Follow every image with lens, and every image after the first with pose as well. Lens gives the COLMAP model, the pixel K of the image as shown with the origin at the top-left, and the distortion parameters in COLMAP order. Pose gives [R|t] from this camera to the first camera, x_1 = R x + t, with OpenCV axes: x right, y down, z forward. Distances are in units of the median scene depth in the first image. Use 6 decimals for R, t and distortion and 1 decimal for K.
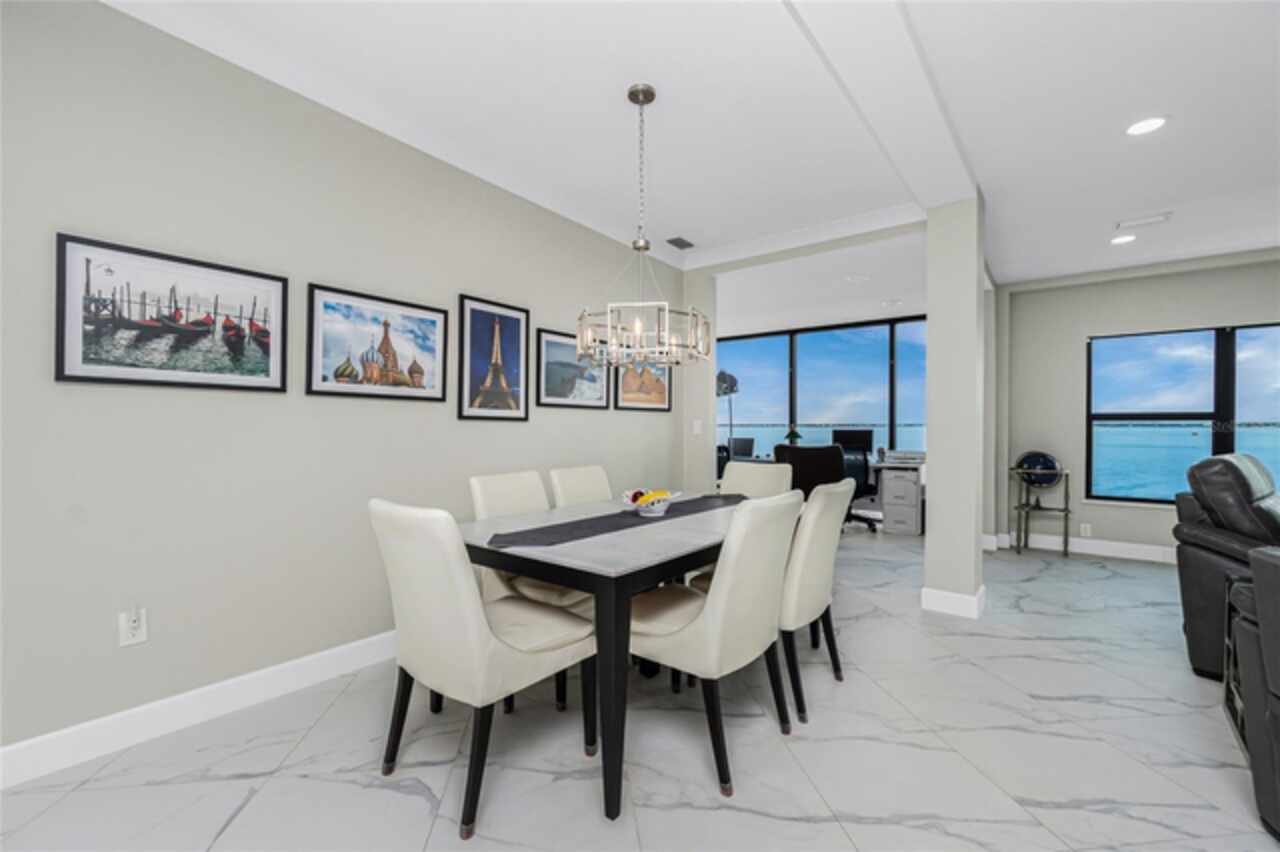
lens RADIAL K [[556.3, 0, 634.3], [0, 556.3, 425.0], [0, 0, 1]] dist [-0.008201, 0.001901]
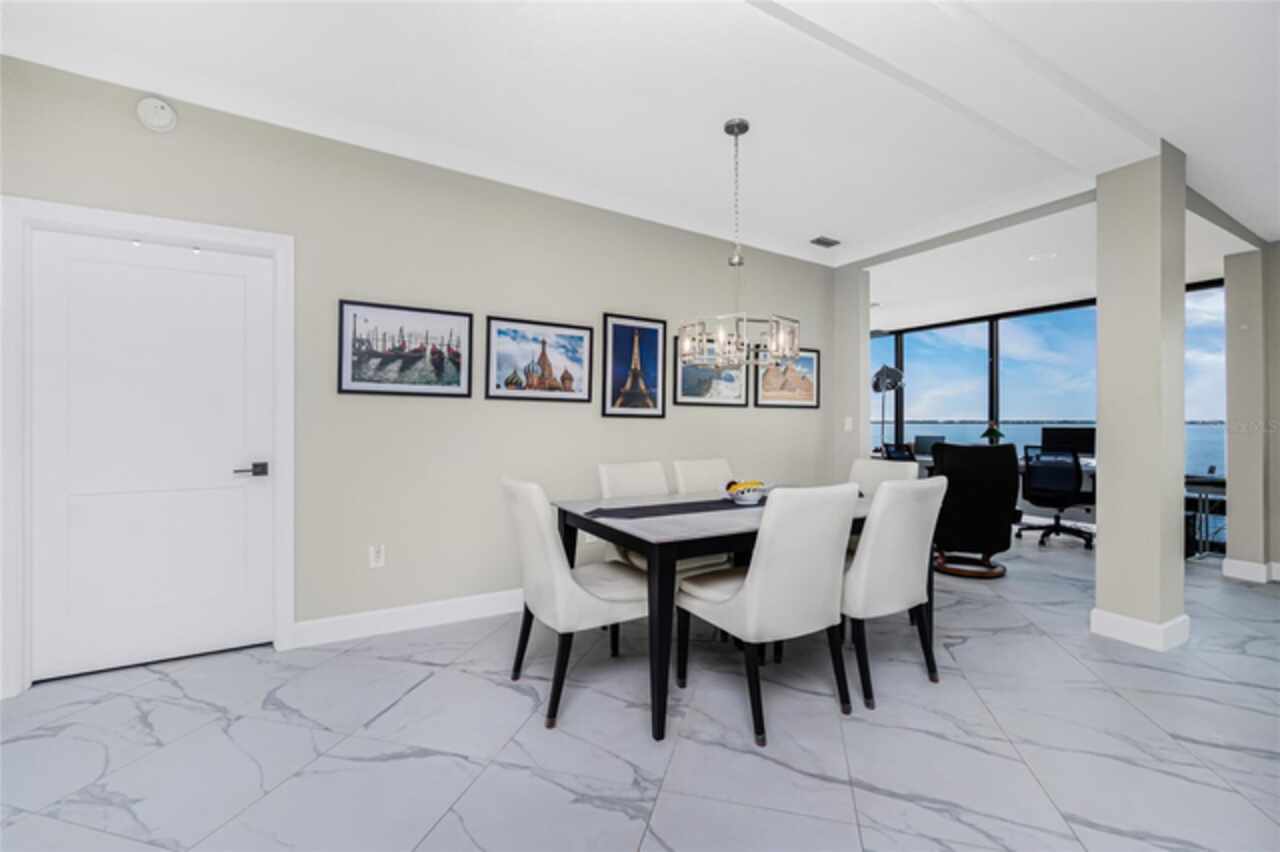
lens RADIAL K [[556.3, 0, 631.6], [0, 556.3, 413.9], [0, 0, 1]] dist [-0.008201, 0.001901]
pose [[0.927982, -0.003722, -0.372608, 0.231609], [-0.001390, 0.999909, -0.013450, -0.000551], [0.372624, 0.012999, 0.927892, -0.112668]]
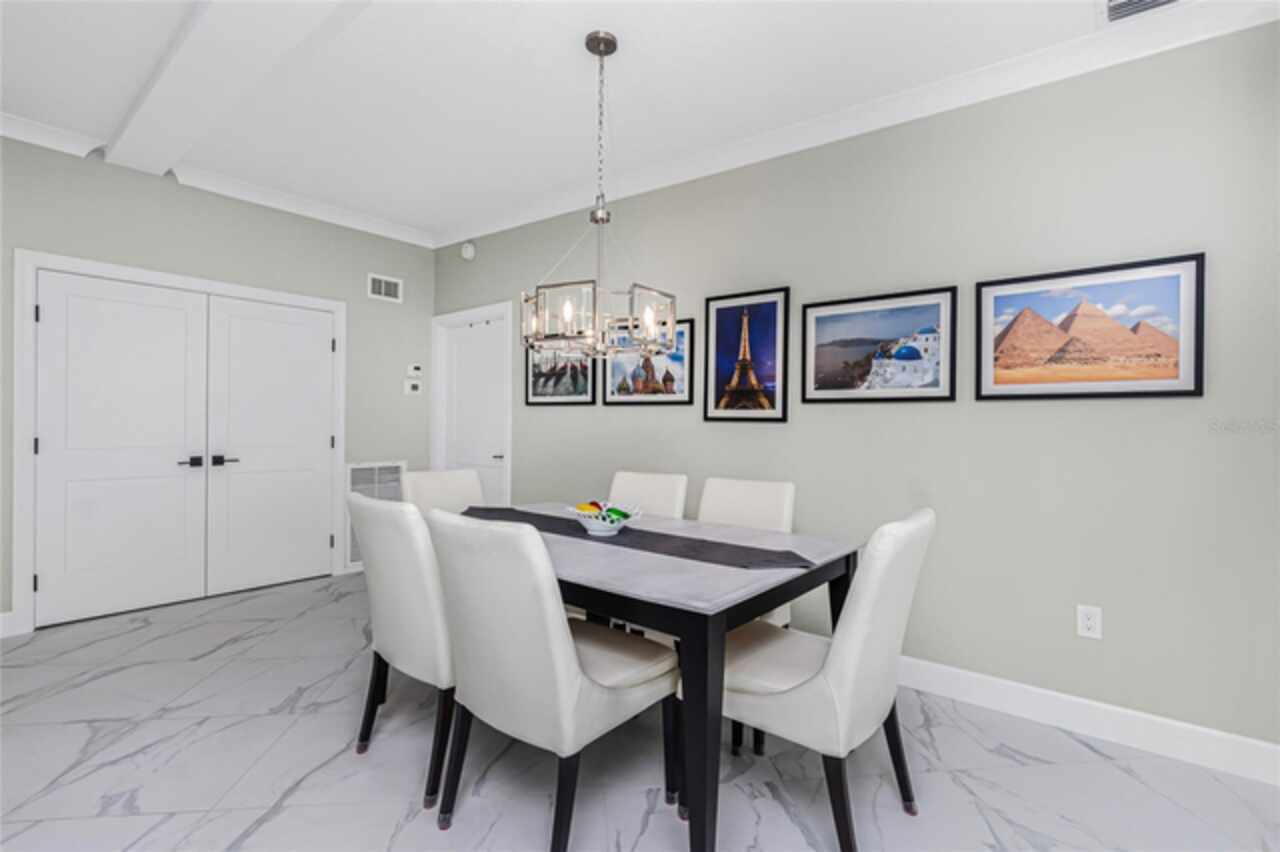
lens RADIAL K [[579.7, 0, 646.5], [0, 579.7, 424.3], [0, 0, 1]] dist [-0.000922, -0.000325]
pose [[-0.015889, 0.004176, -0.999865, 0.916989], [-0.000575, 0.999991, 0.004185, -0.009989], [0.999874, 0.000642, -0.015886, 1.102142]]
